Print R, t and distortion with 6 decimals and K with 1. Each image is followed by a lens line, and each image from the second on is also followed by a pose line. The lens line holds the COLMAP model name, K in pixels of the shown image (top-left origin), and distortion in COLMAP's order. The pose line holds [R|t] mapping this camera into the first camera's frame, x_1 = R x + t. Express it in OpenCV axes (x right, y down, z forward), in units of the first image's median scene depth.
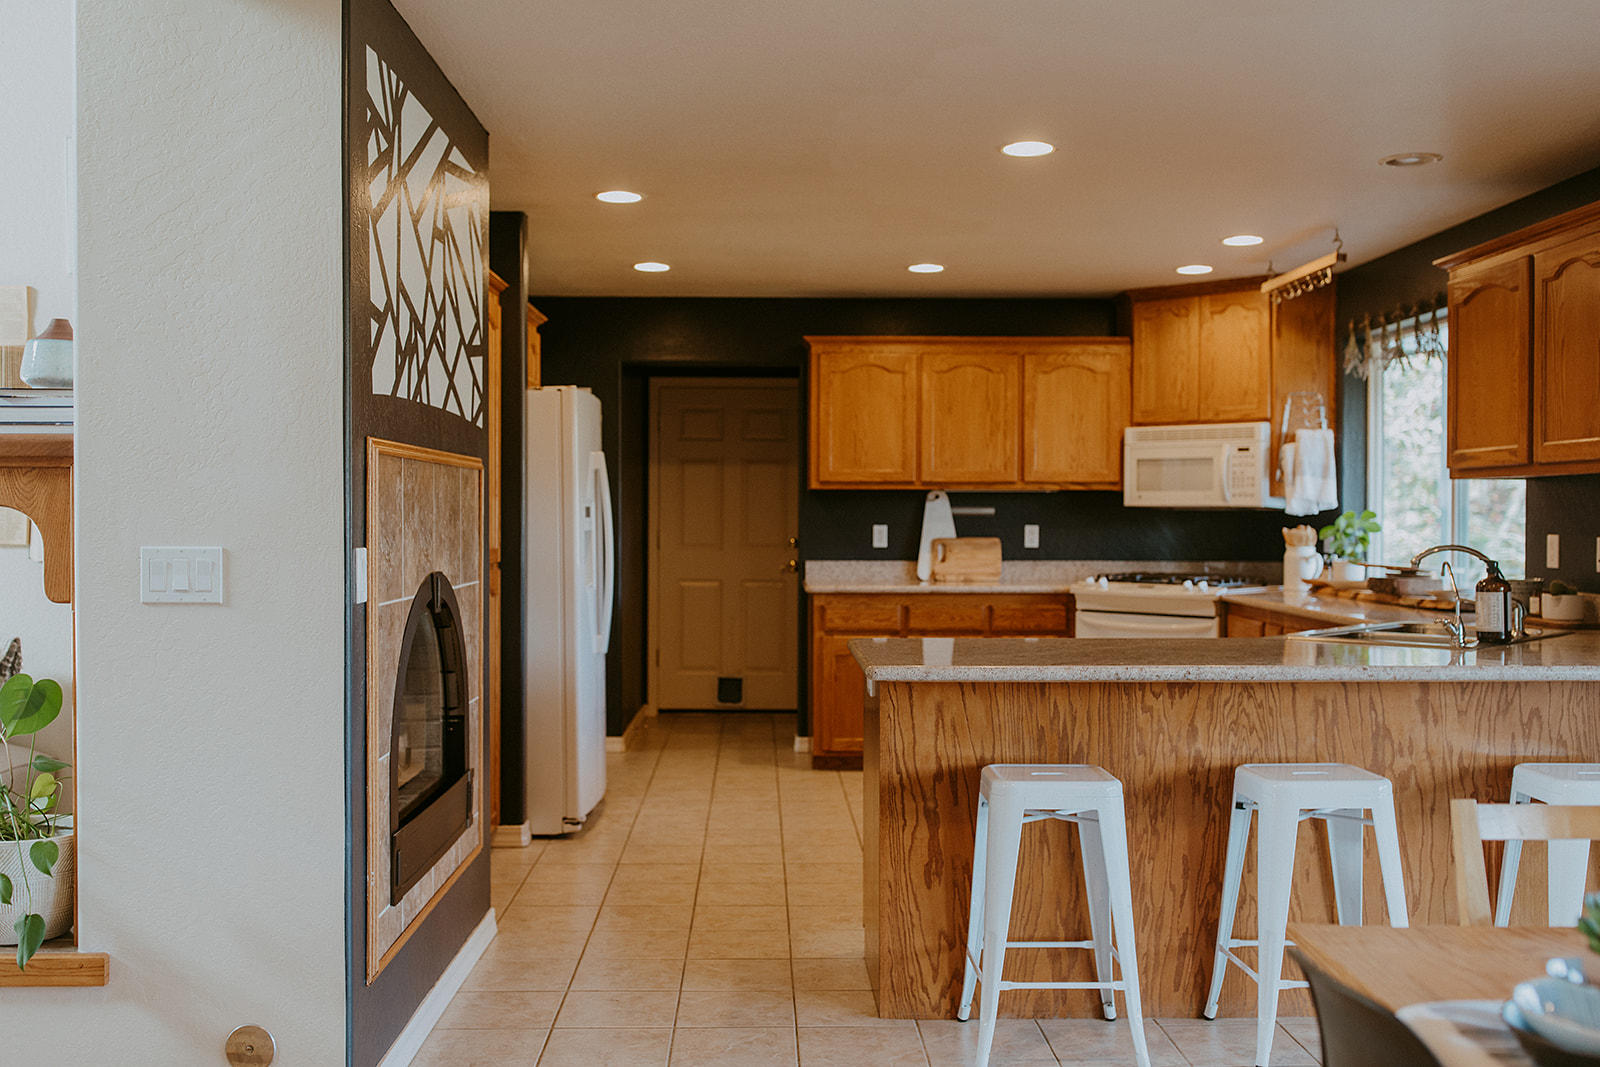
lens RADIAL K [[1528.9, 0, 800.0], [0, 1528.9, 533.5], [0, 0, 1]] dist [0.001458, 0.000579]
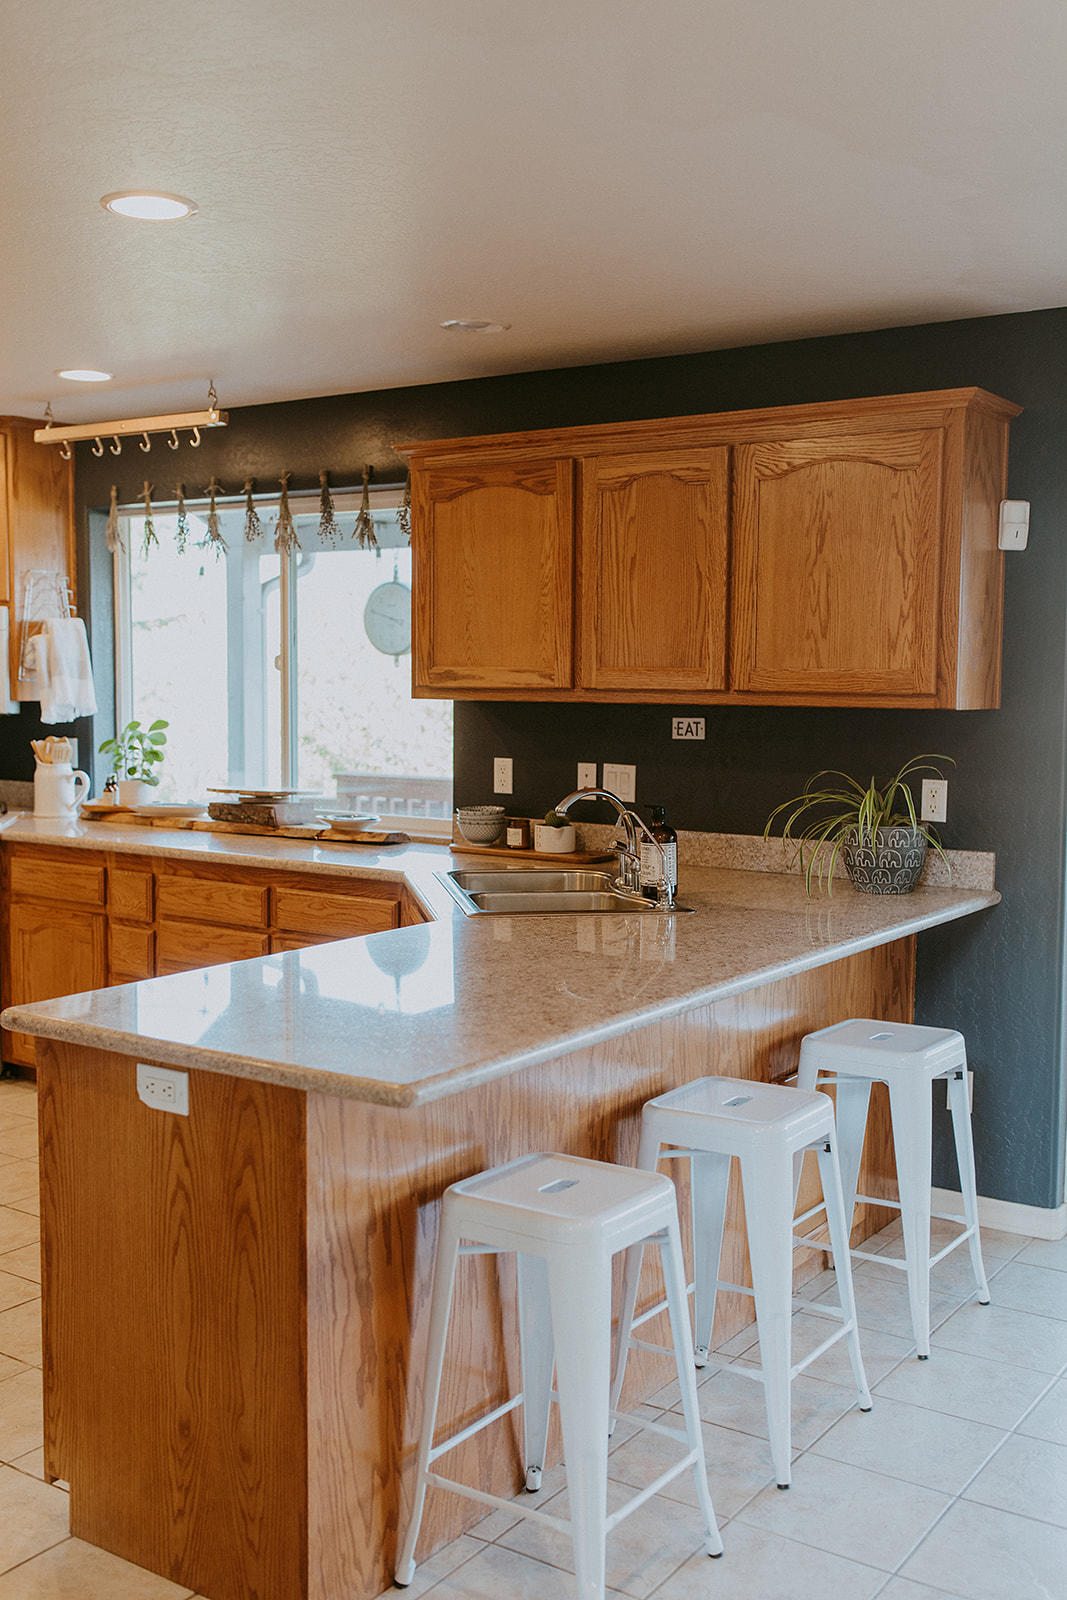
lens RADIAL K [[1585.0, 0, 533.5], [0, 1585.0, 800.0], [0, 0, 1]] dist [0.002198, 0.004506]
pose [[0.598329, -0.063621, 0.798720, -0.219755], [0.006367, 0.997189, 0.074660, -0.036849], [-0.801225, -0.039586, 0.597052, 0.331002]]
